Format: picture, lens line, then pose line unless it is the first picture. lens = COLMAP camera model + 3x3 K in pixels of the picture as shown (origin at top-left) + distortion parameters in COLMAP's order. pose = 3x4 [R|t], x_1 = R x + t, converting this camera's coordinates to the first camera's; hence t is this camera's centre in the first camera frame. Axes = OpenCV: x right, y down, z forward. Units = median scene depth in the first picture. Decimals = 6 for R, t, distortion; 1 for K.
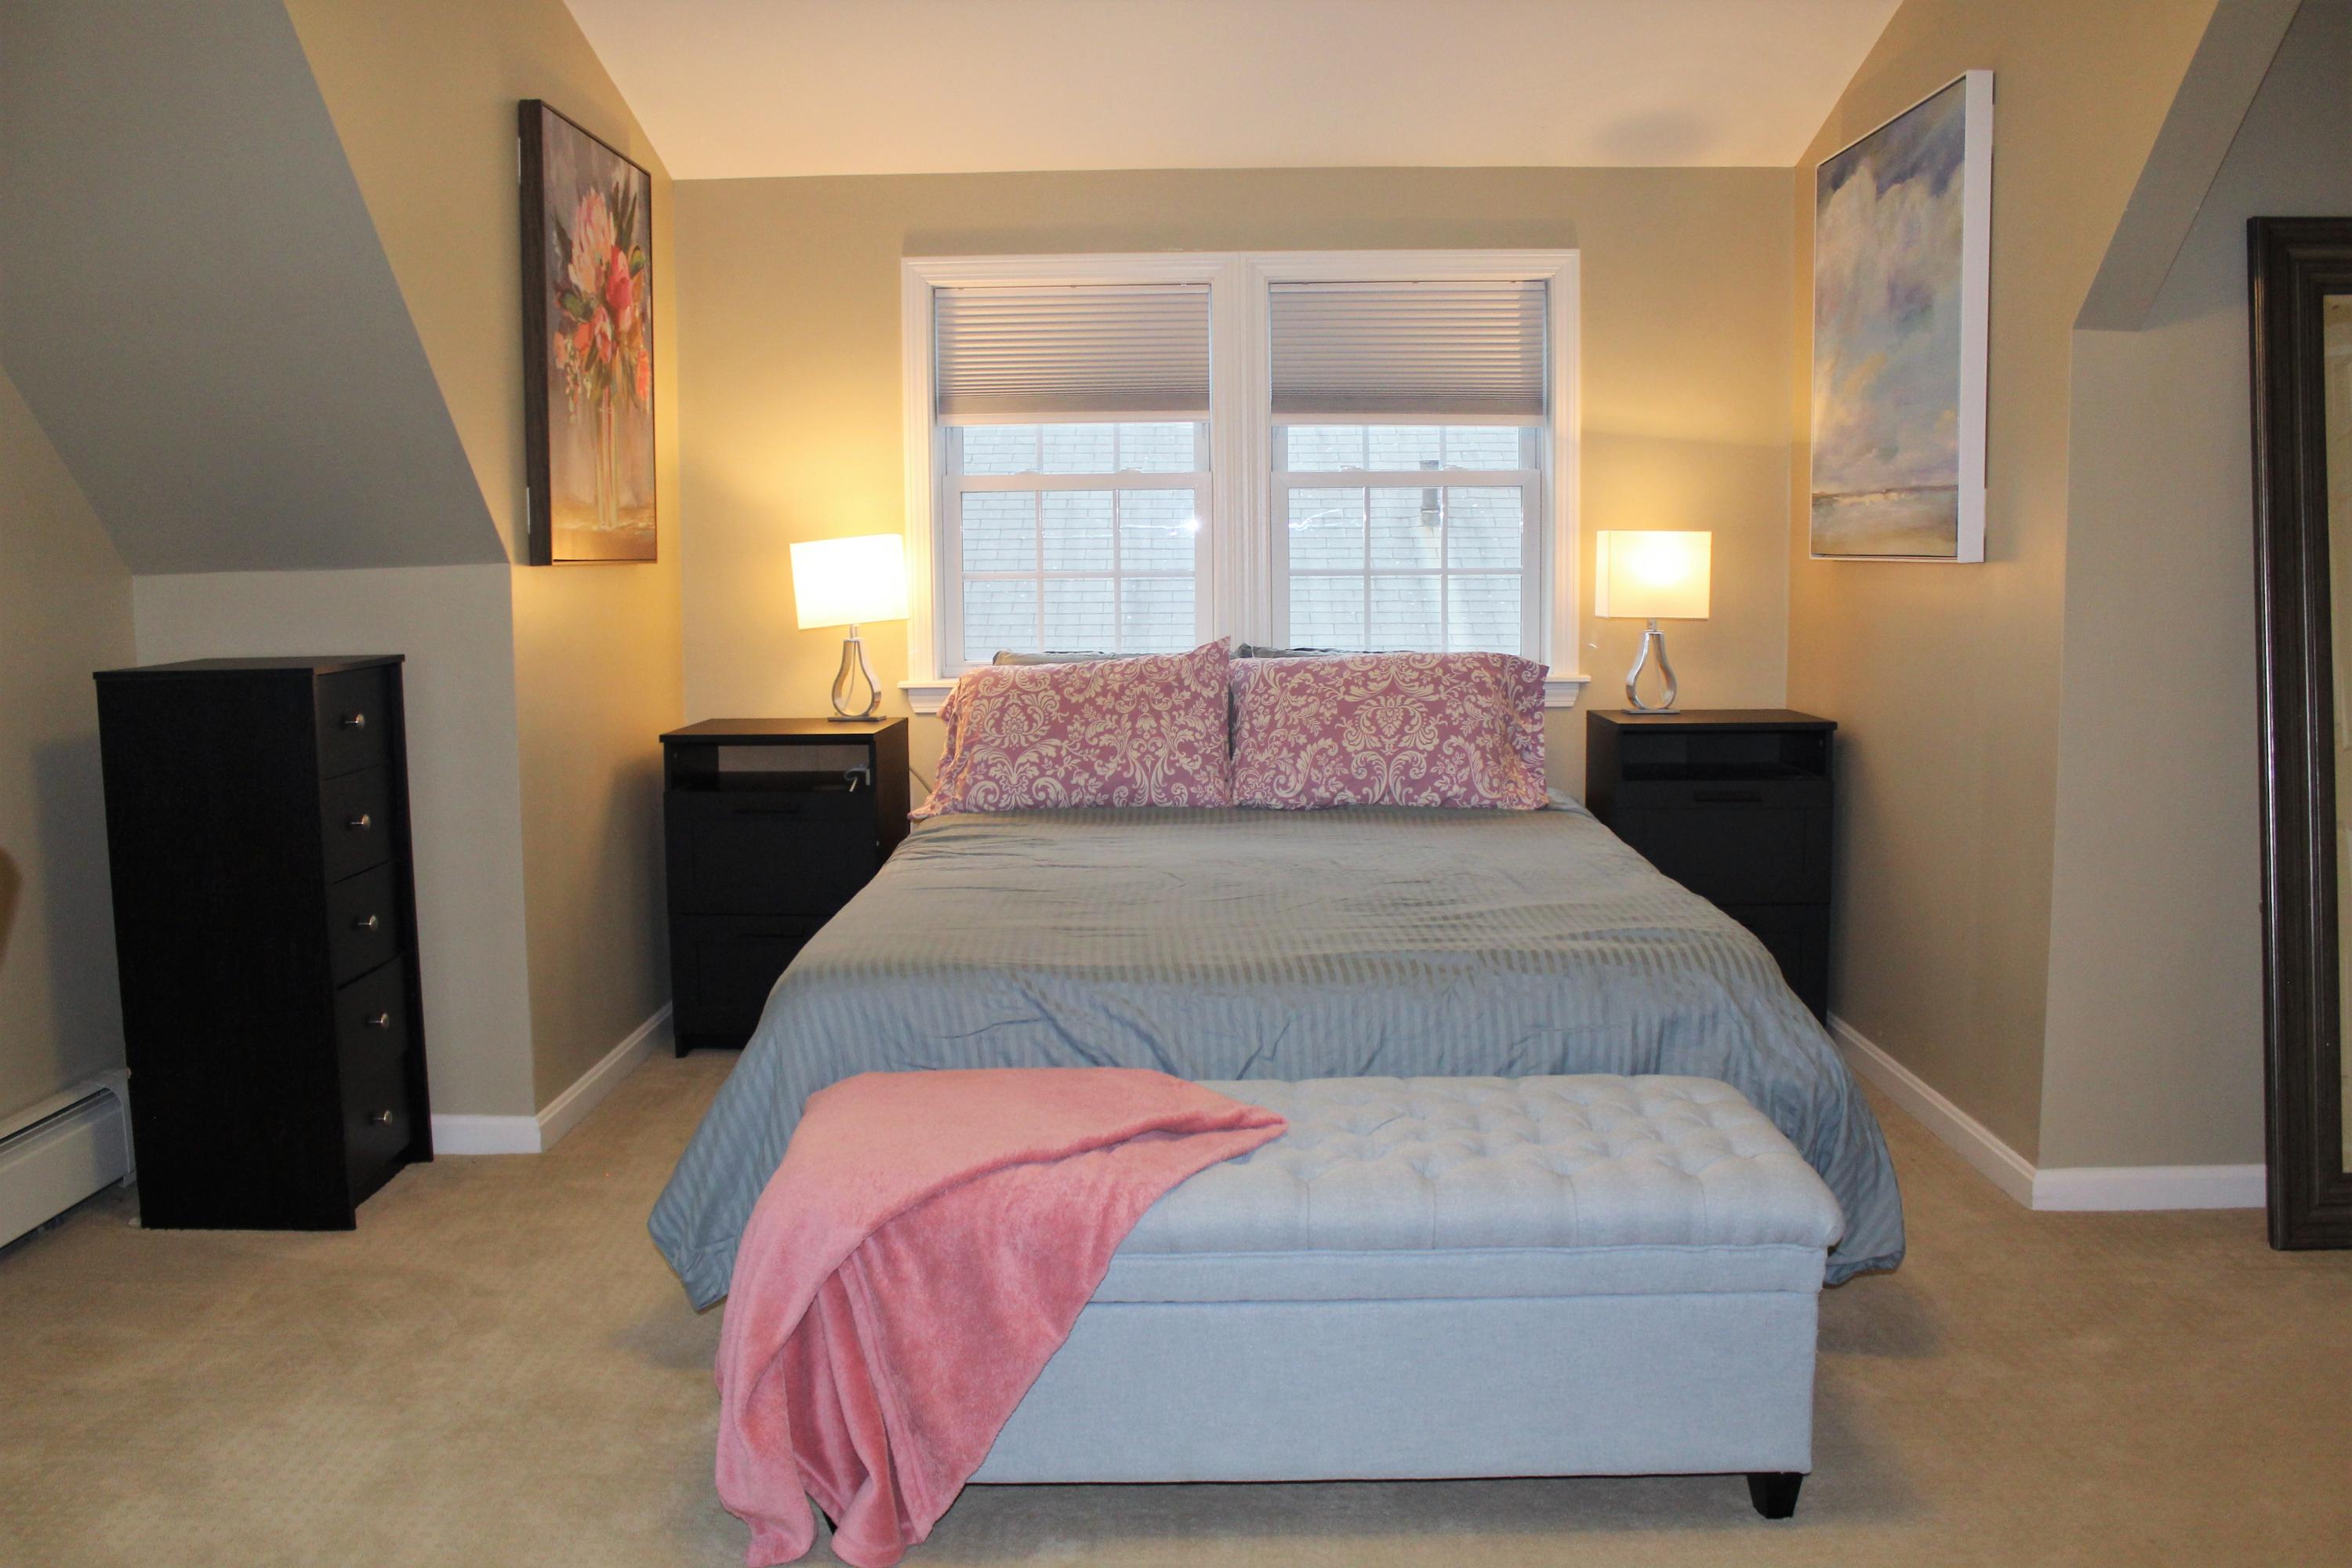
lens RADIAL K [[2012.0, 0, 1176.0], [0, 2012.0, 784.0], [0, 0, 1]] dist [-0.179791, 0.204600]
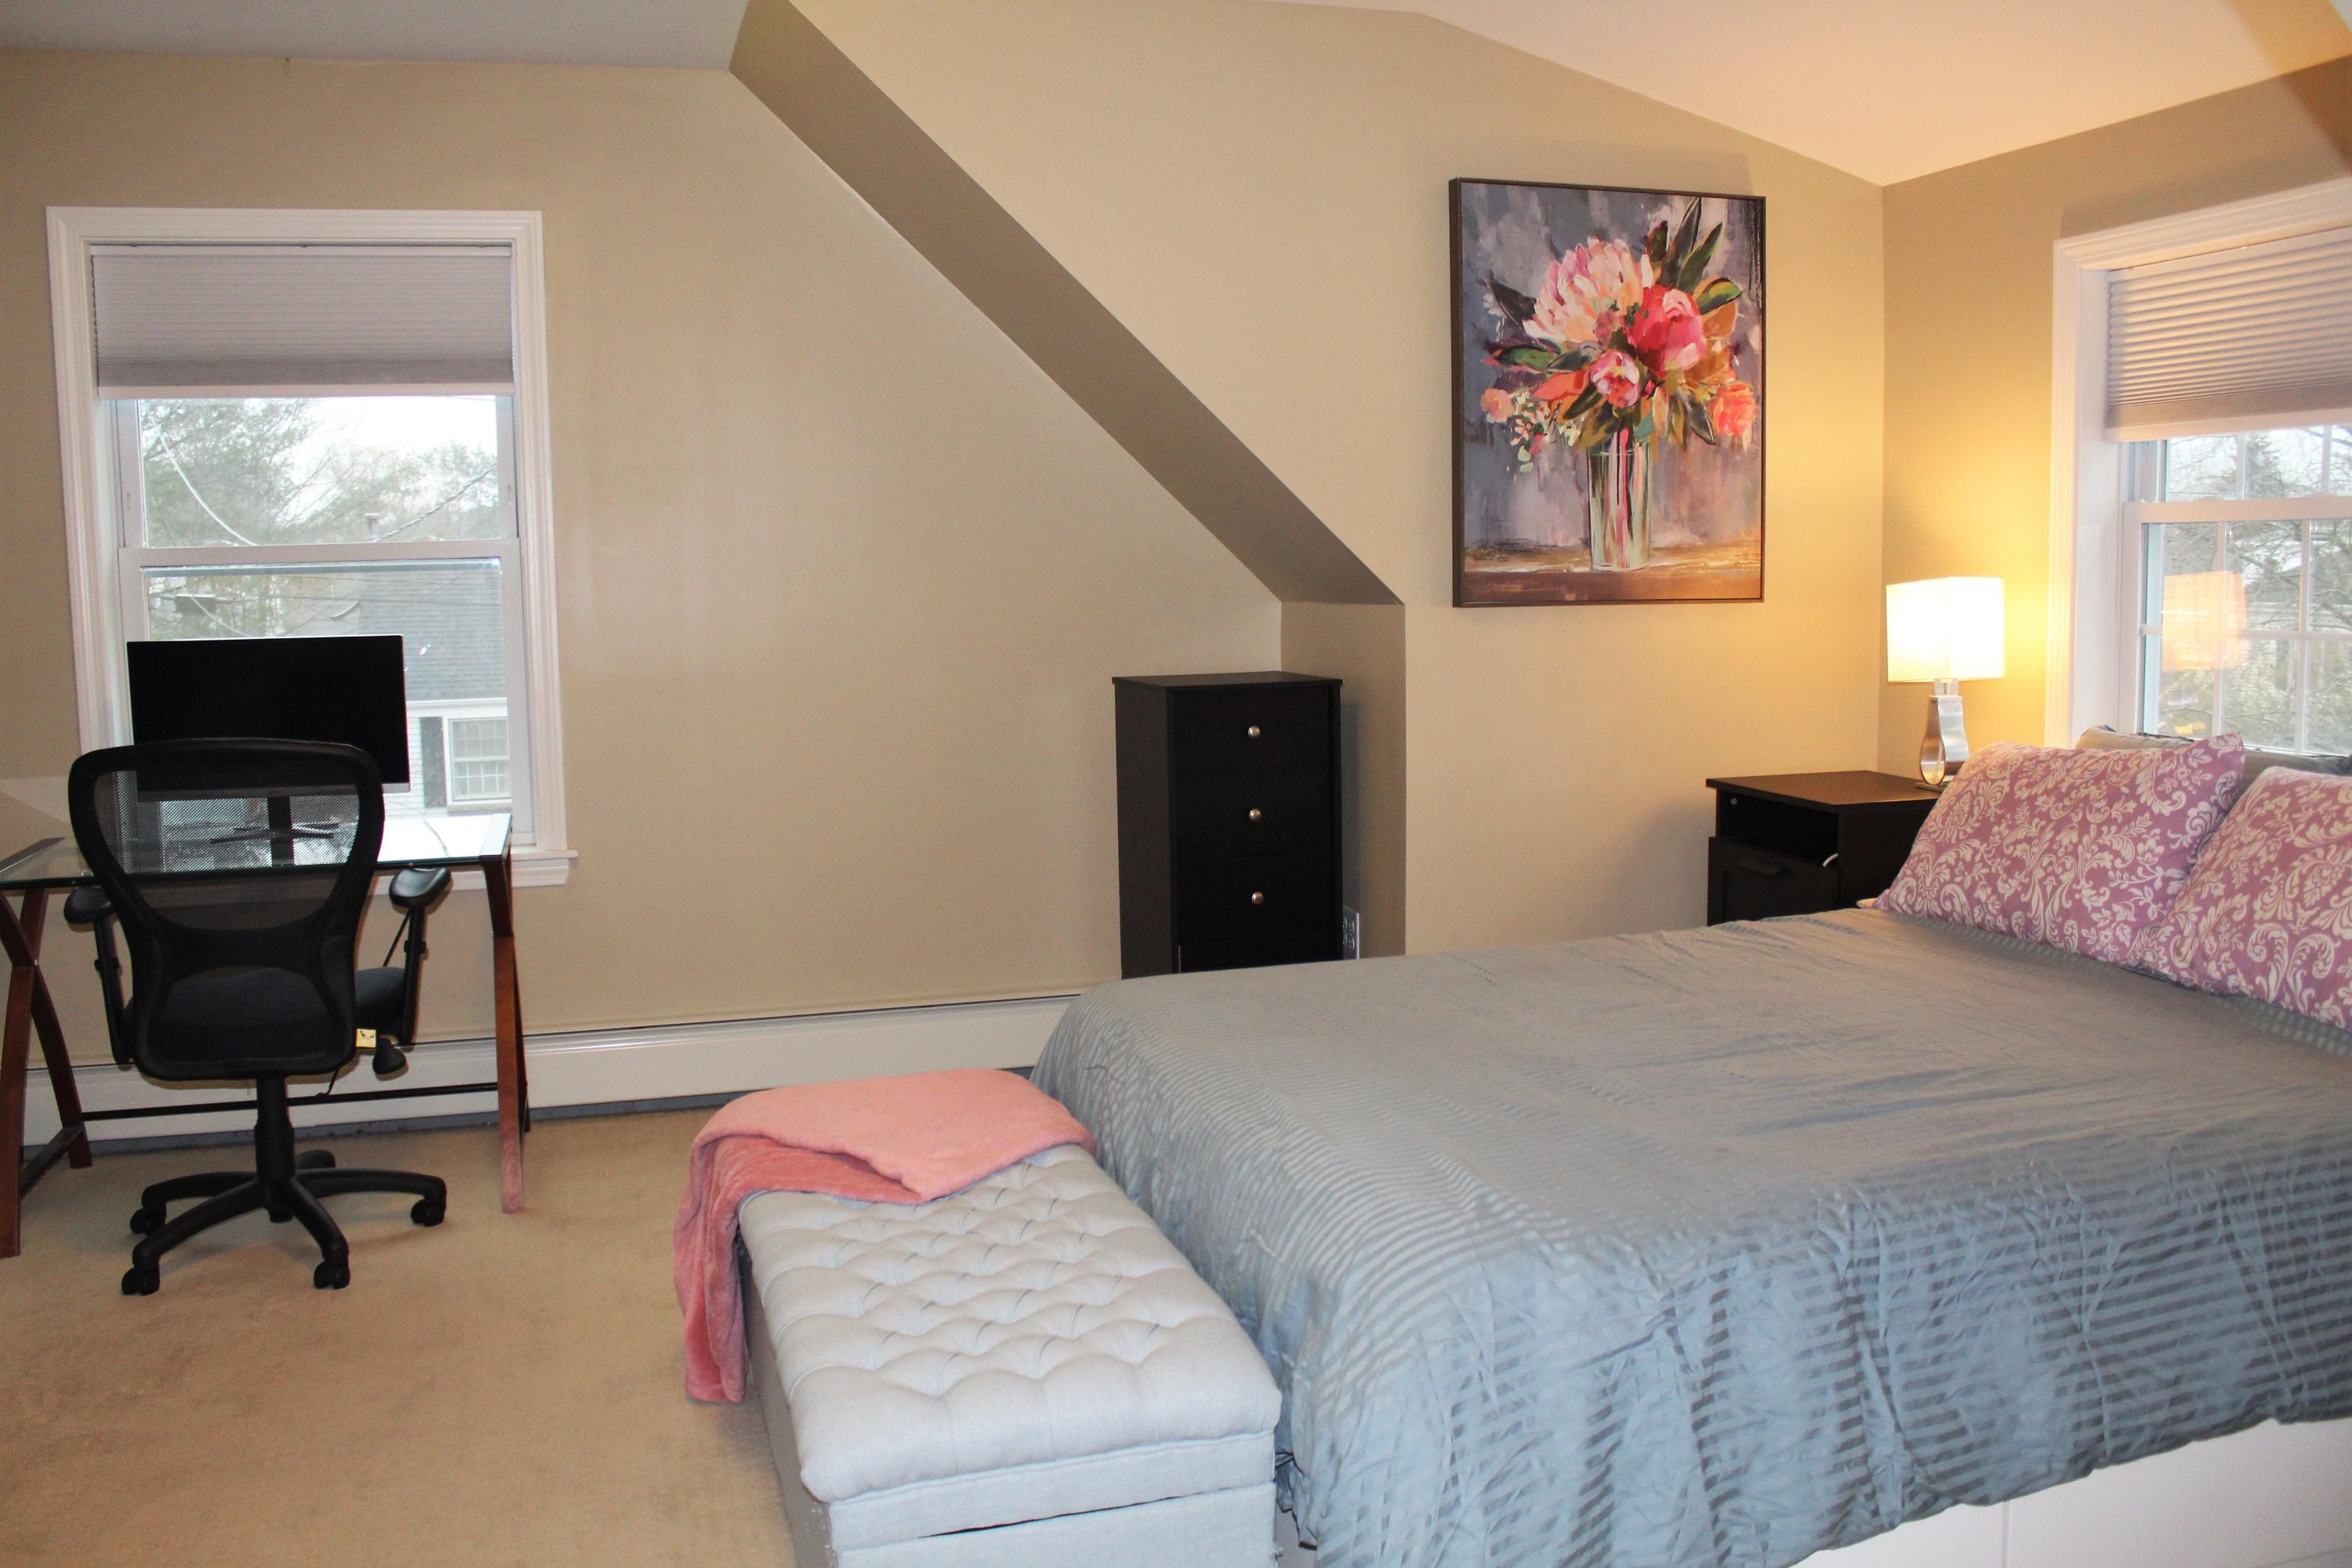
lens RADIAL K [[2012.0, 0, 1176.0], [0, 2012.0, 784.0], [0, 0, 1]] dist [-0.179791, 0.204600]
pose [[0.288039, 0.113419, -0.950878, 0.595887], [-0.097433, 0.991279, 0.088723, -0.083441], [0.952649, 0.067091, 0.296578, 0.460003]]
